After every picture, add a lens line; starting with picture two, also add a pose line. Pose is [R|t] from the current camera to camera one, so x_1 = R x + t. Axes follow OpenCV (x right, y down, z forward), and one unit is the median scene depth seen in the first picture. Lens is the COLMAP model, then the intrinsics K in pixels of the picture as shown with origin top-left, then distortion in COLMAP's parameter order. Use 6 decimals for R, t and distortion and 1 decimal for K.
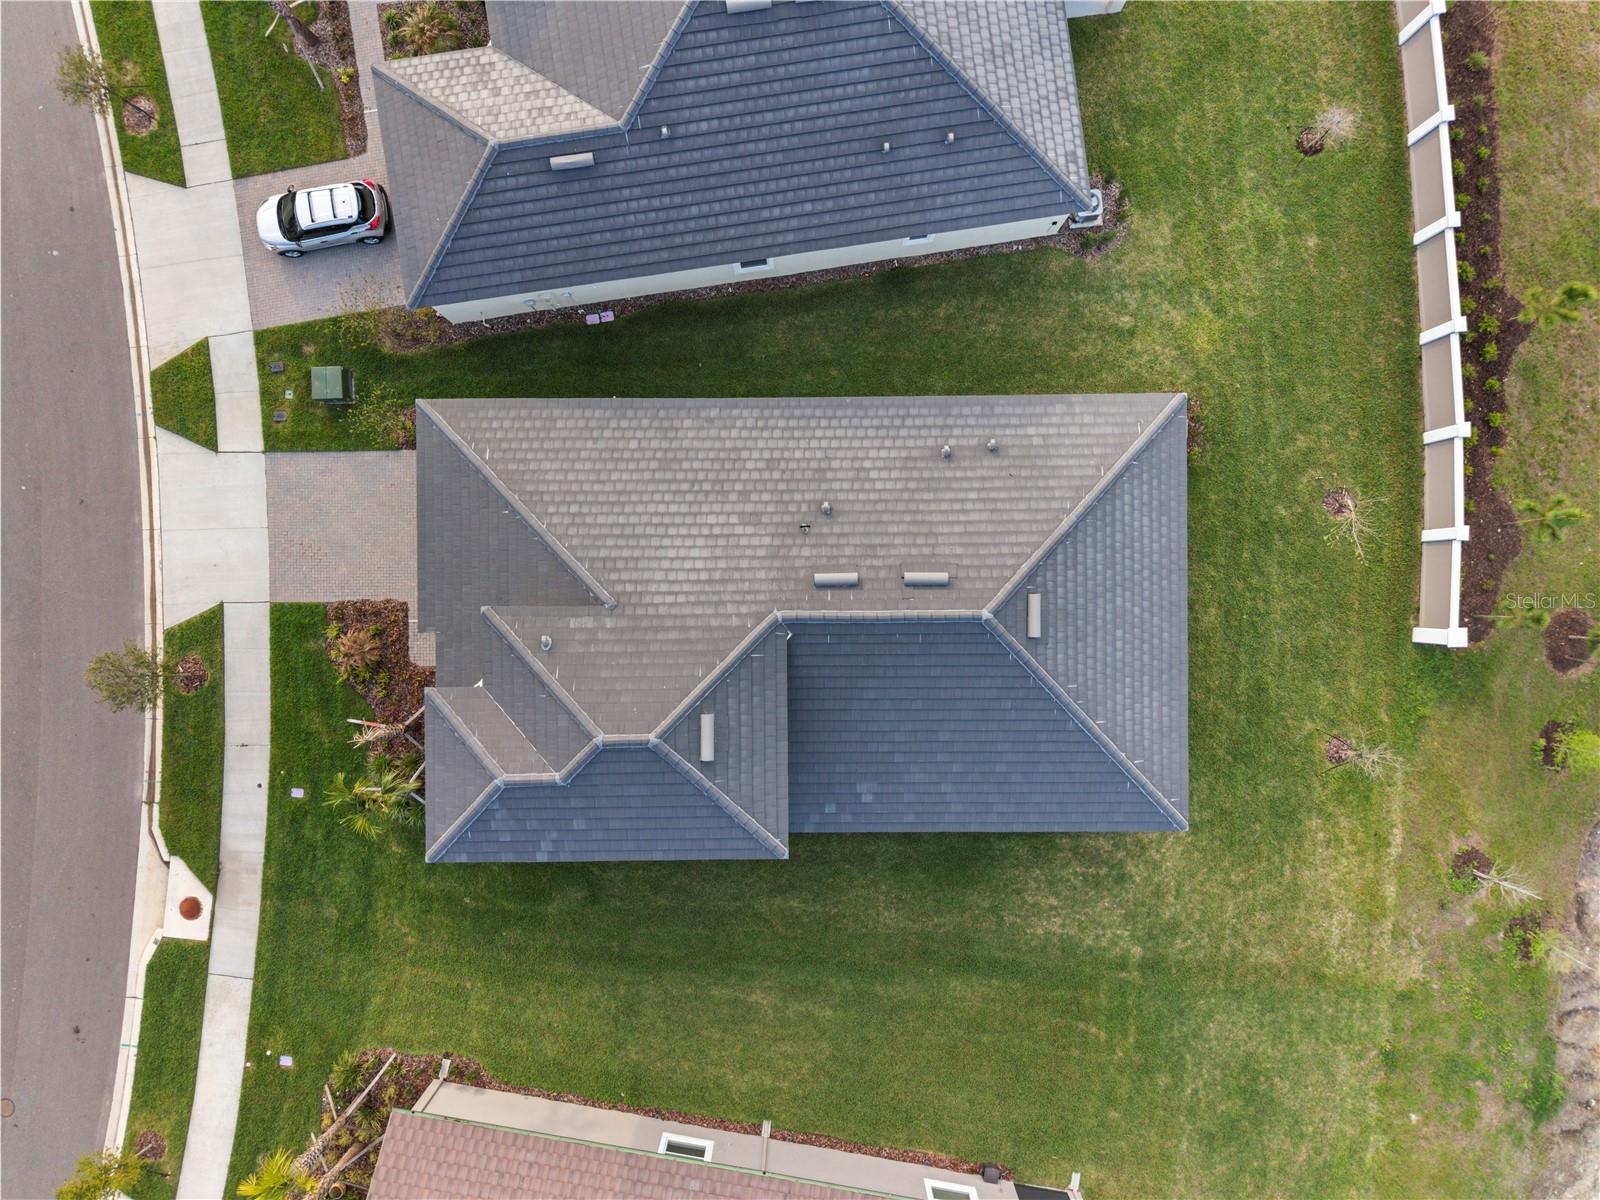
lens RADIAL K [[1079.8, 0, 800.0], [0, 1079.8, 600.0], [0, 0, 1]] dist [0.003125, -0.001710]
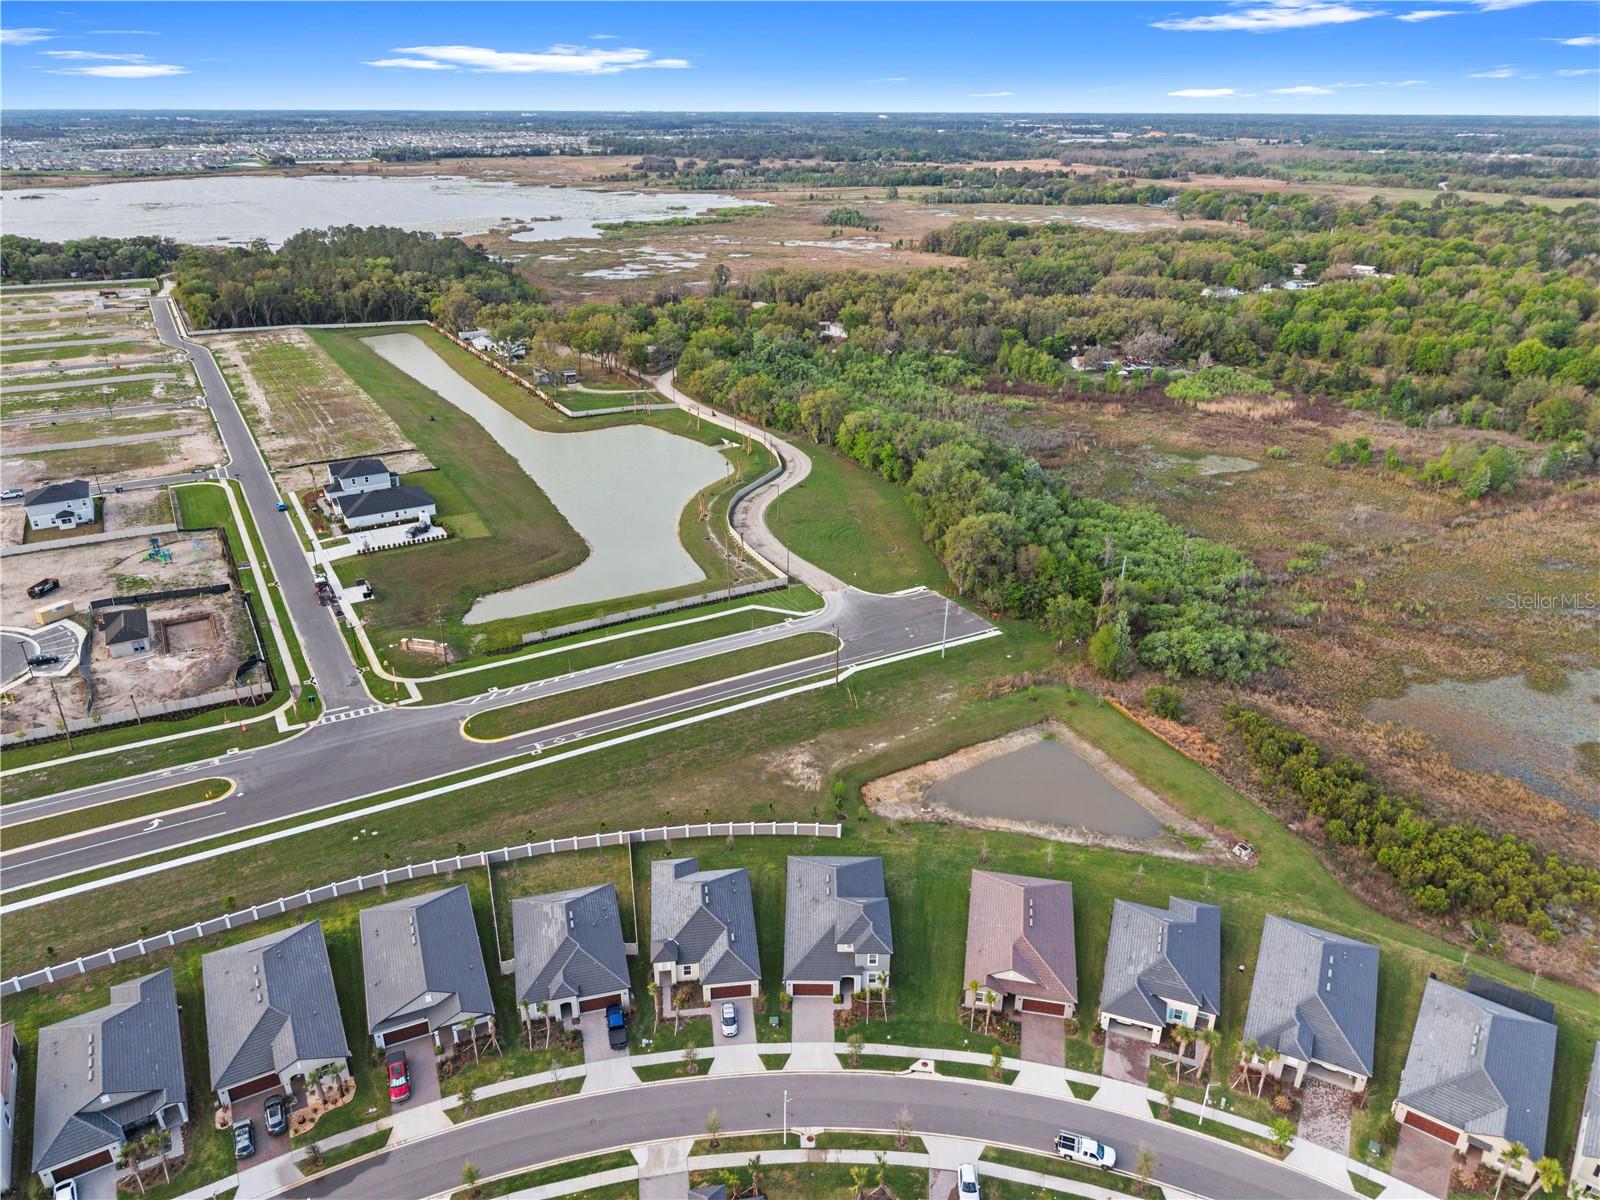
lens RADIAL K [[1065.0, 0, 803.4], [0, 1065.0, 620.4], [0, 0, 1]] dist [0.040167, -0.047971]
pose [[0.016798, -0.437172, 0.899221, -3.019401], [0.999816, -0.001030, -0.019178, -0.029873], [0.009310, 0.899377, 0.437074, -1.748118]]
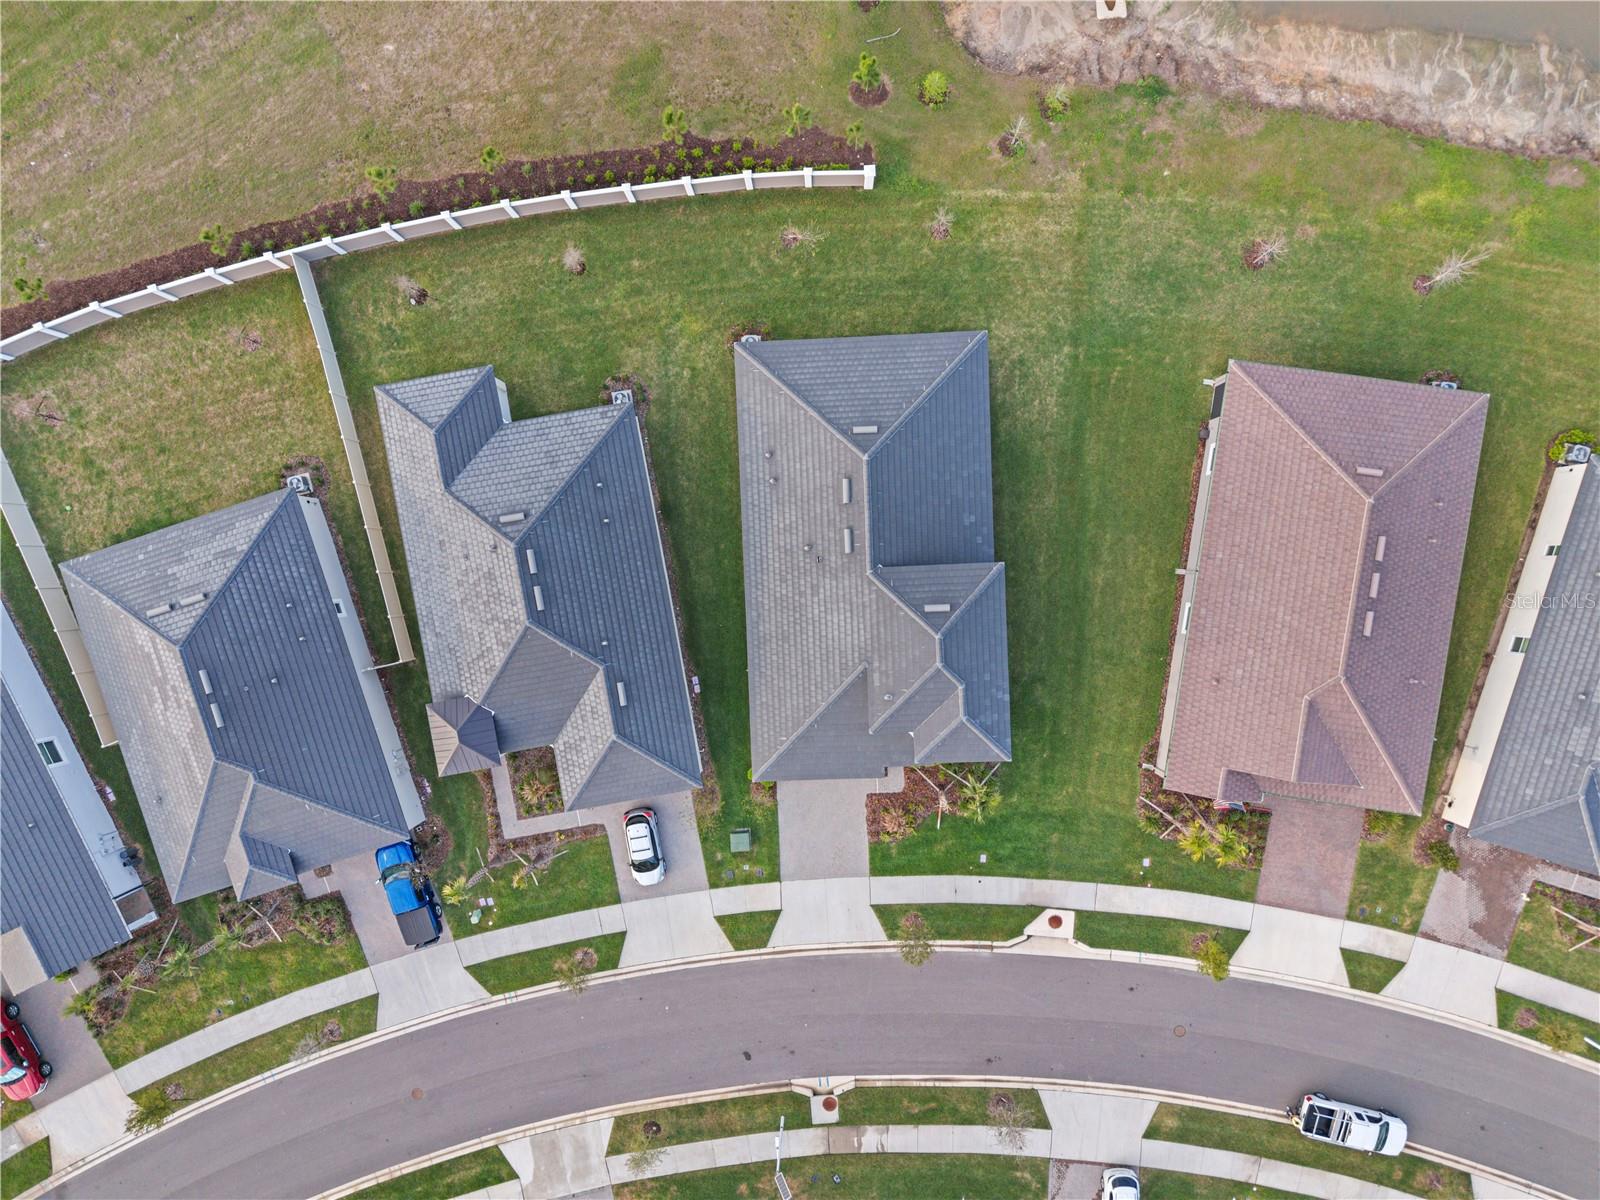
lens RADIAL K [[1073.4, 0, 800.0], [0, 1073.4, 600.0], [0, 0, 1]] dist [0.007833, -0.000770]
pose [[-0.031945, -0.999184, -0.024730, -0.015372], [0.998768, -0.030973, -0.038767, -0.027796], [0.037970, -0.025938, 0.998942, -0.661577]]
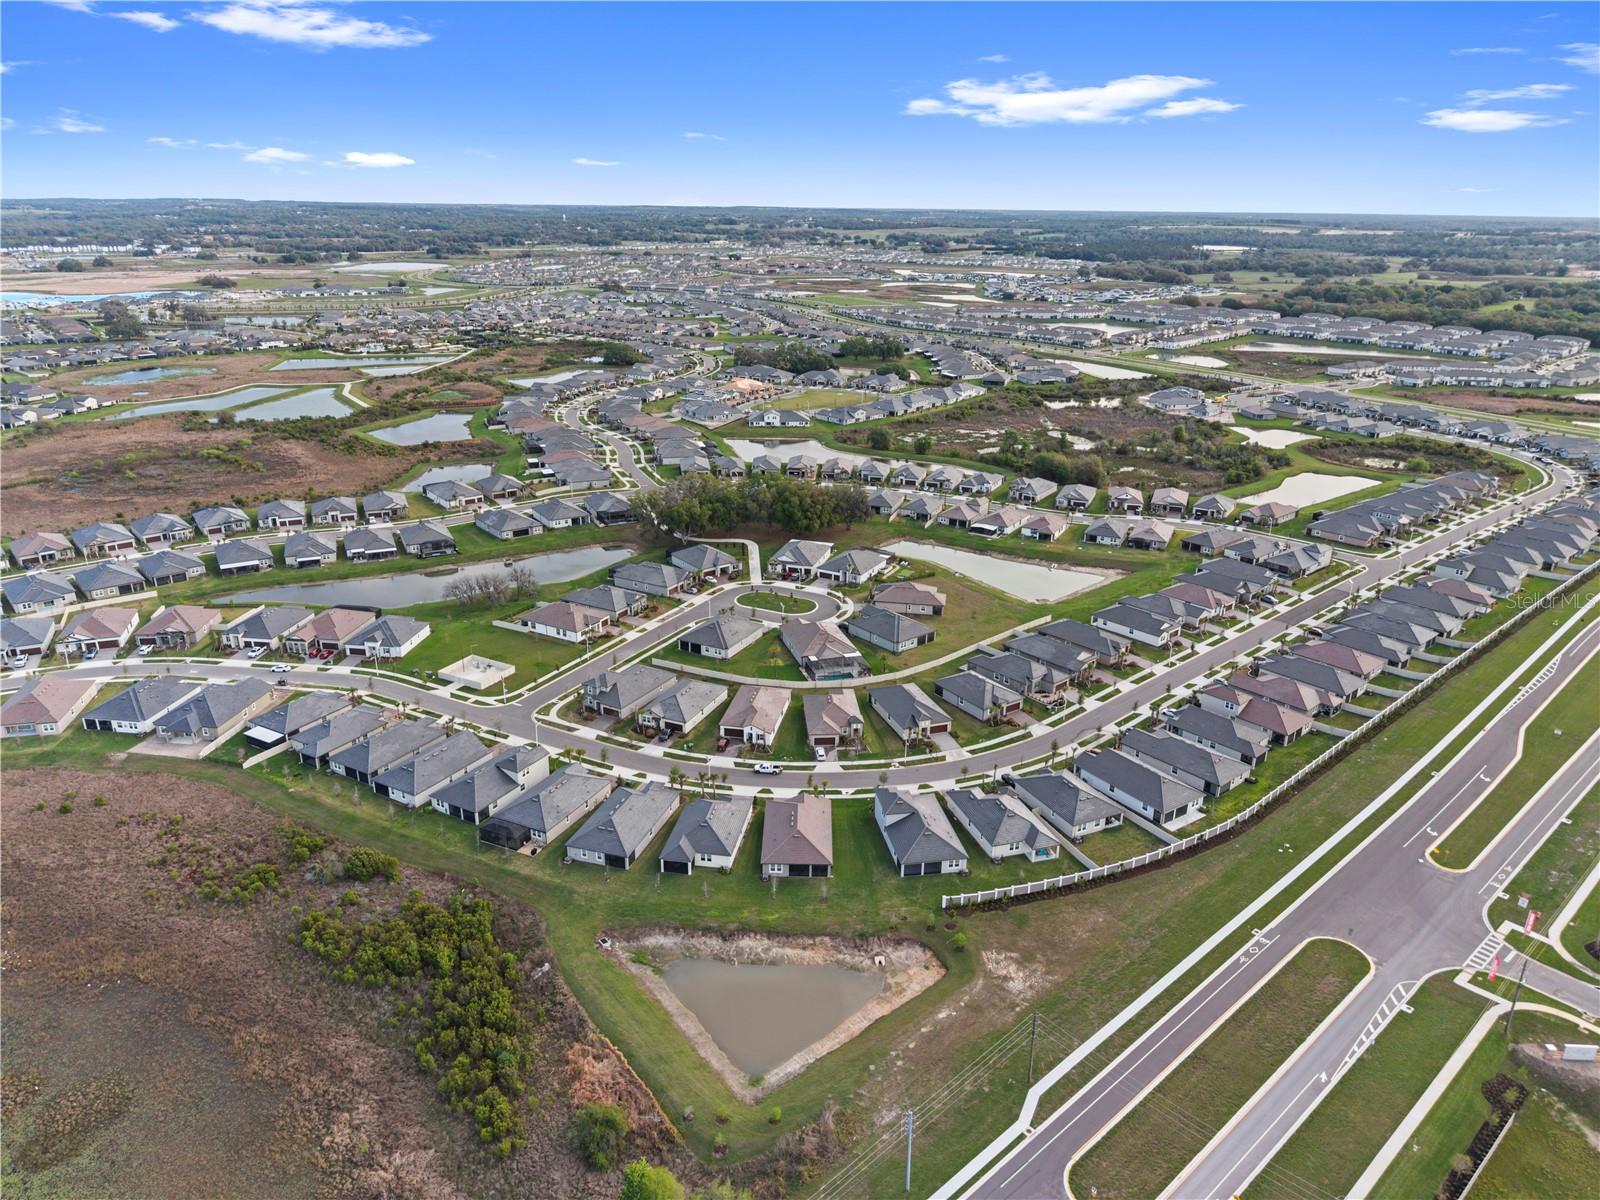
lens RADIAL K [[1065.0, 0, 803.4], [0, 1065.0, 620.4], [0, 0, 1]] dist [0.040167, -0.047971]
pose [[0.162985, 0.364863, -0.916685, 4.825482], [-0.986253, 0.034612, -0.161578, 1.532193], [-0.027225, 0.930418, 0.365488, -2.253313]]
